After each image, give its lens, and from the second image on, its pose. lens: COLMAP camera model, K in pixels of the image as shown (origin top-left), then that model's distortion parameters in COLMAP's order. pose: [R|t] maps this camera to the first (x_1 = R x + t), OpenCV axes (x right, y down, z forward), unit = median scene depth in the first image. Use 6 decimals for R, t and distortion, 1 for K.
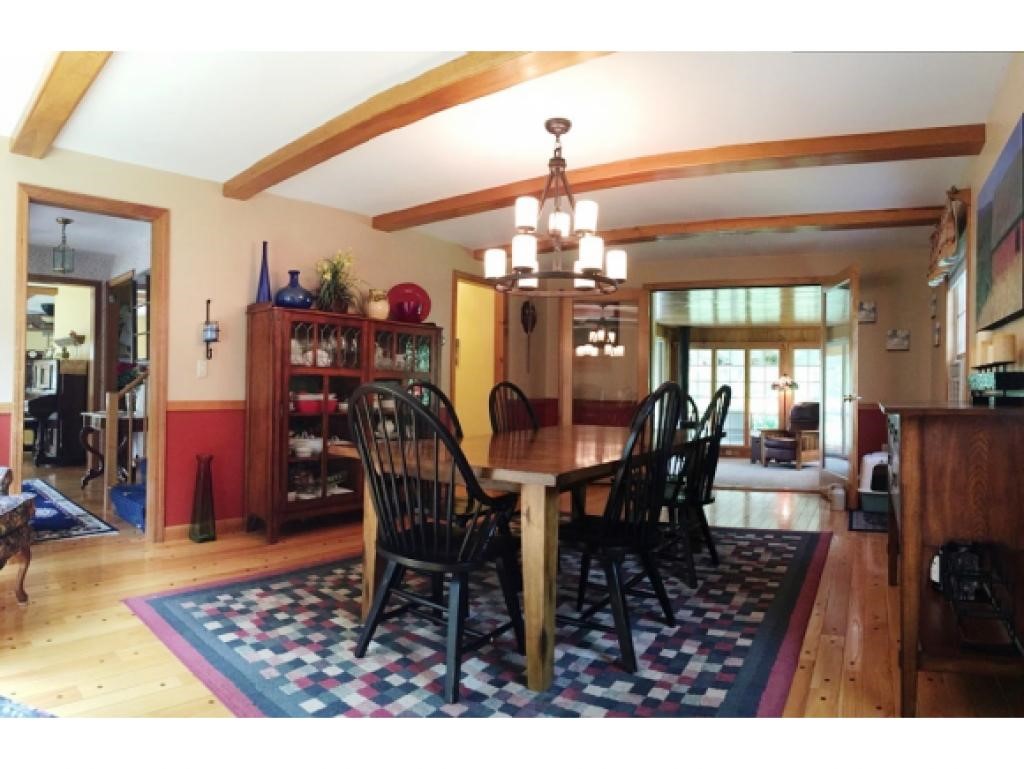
lens RADIAL K [[852.2, 0, 515.0], [0, 852.2, 384.8], [0, 0, 1]] dist [-0.001009, 0.001448]
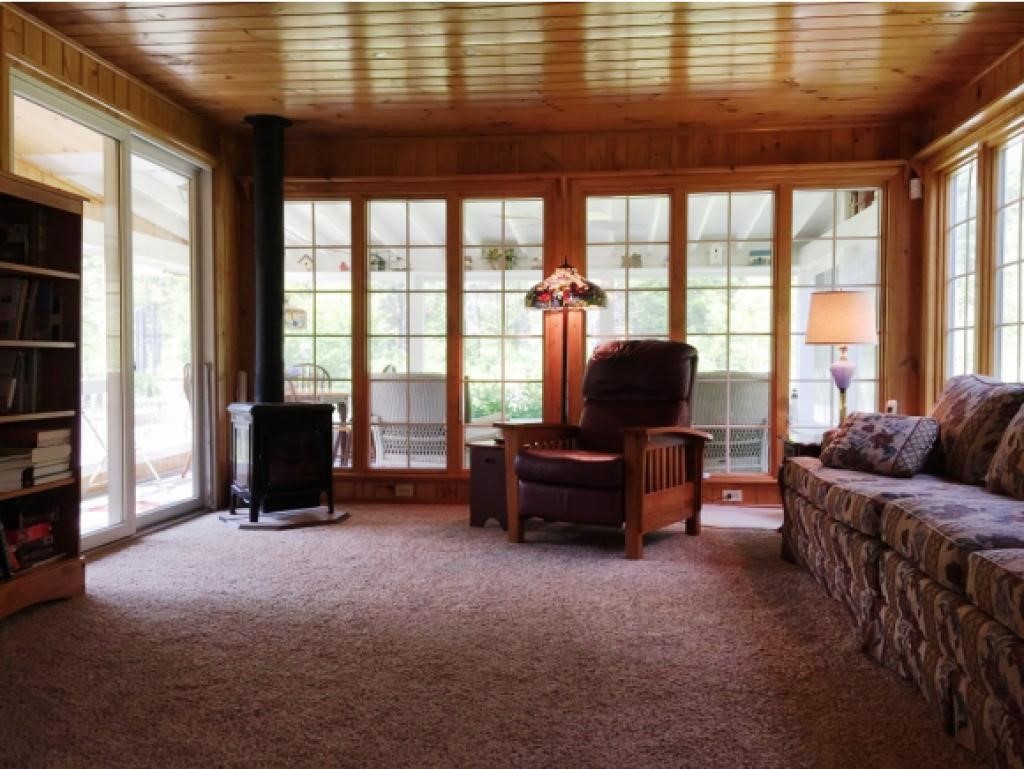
lens RADIAL K [[852.2, 0, 515.0], [0, 852.2, 384.8], [0, 0, 1]] dist [-0.001009, 0.001448]
pose [[0.904037, -0.019645, 0.427003, 0.147436], [0.008801, 0.999587, 0.027354, 0.026991], [-0.427364, -0.020971, 0.903836, 0.687314]]
